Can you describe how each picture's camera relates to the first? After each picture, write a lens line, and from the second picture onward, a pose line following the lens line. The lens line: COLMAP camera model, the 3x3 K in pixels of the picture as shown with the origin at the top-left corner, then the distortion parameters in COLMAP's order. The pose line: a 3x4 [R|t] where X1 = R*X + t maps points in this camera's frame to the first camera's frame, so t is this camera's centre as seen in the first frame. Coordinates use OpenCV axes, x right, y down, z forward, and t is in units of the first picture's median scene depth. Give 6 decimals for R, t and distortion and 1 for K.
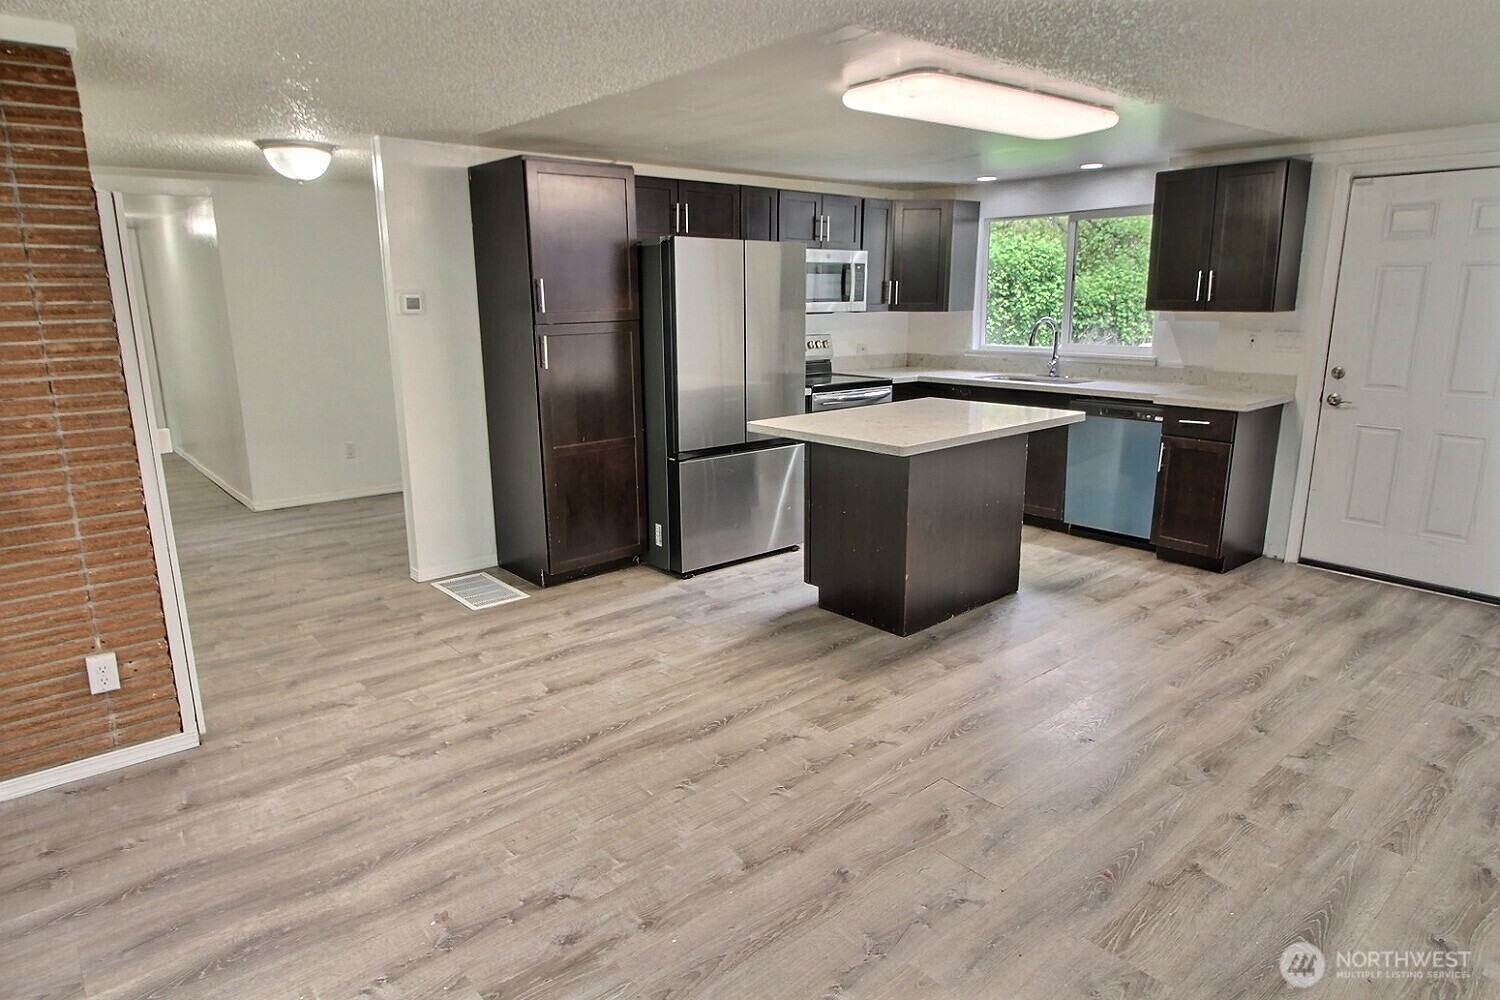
lens RADIAL K [[888.1, 0, 755.4], [0, 888.1, 498.7], [0, 0, 1]] dist [0.008574, -0.015341]
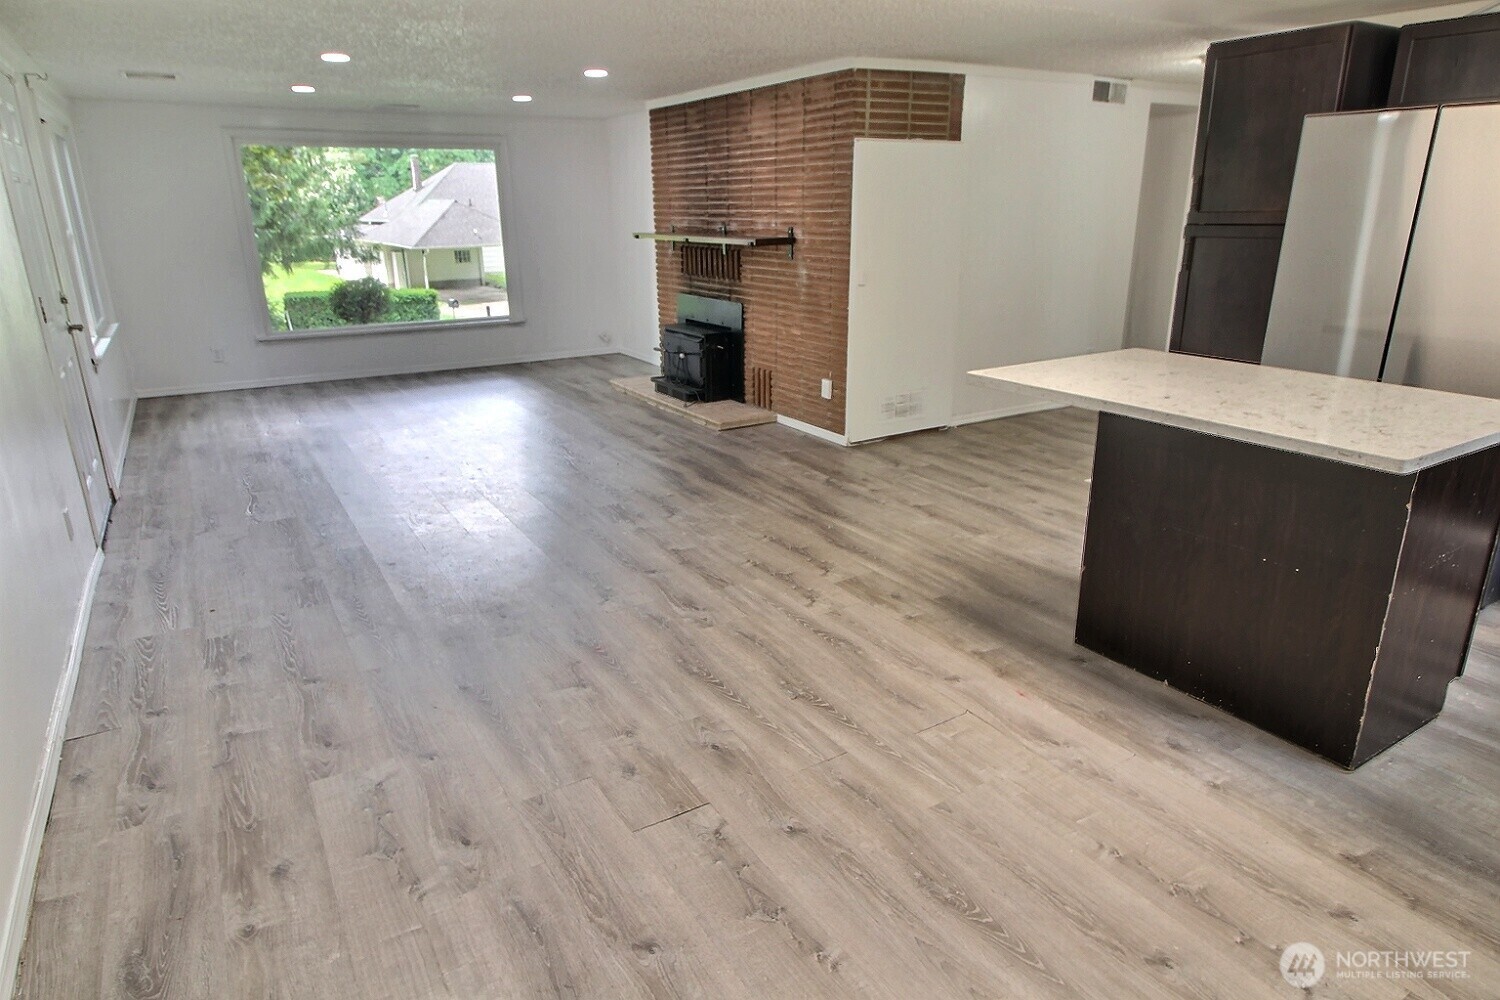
lens RADIAL K [[888.1, 0, 748.0], [0, 888.1, 502.6], [0, 0, 1]] dist [0.008574, -0.015341]
pose [[-0.161697, 0.323089, -0.932452, 1.011538], [-0.212967, 0.911197, 0.352655, -0.194781], [0.963587, 0.255604, -0.078530, 0.835806]]
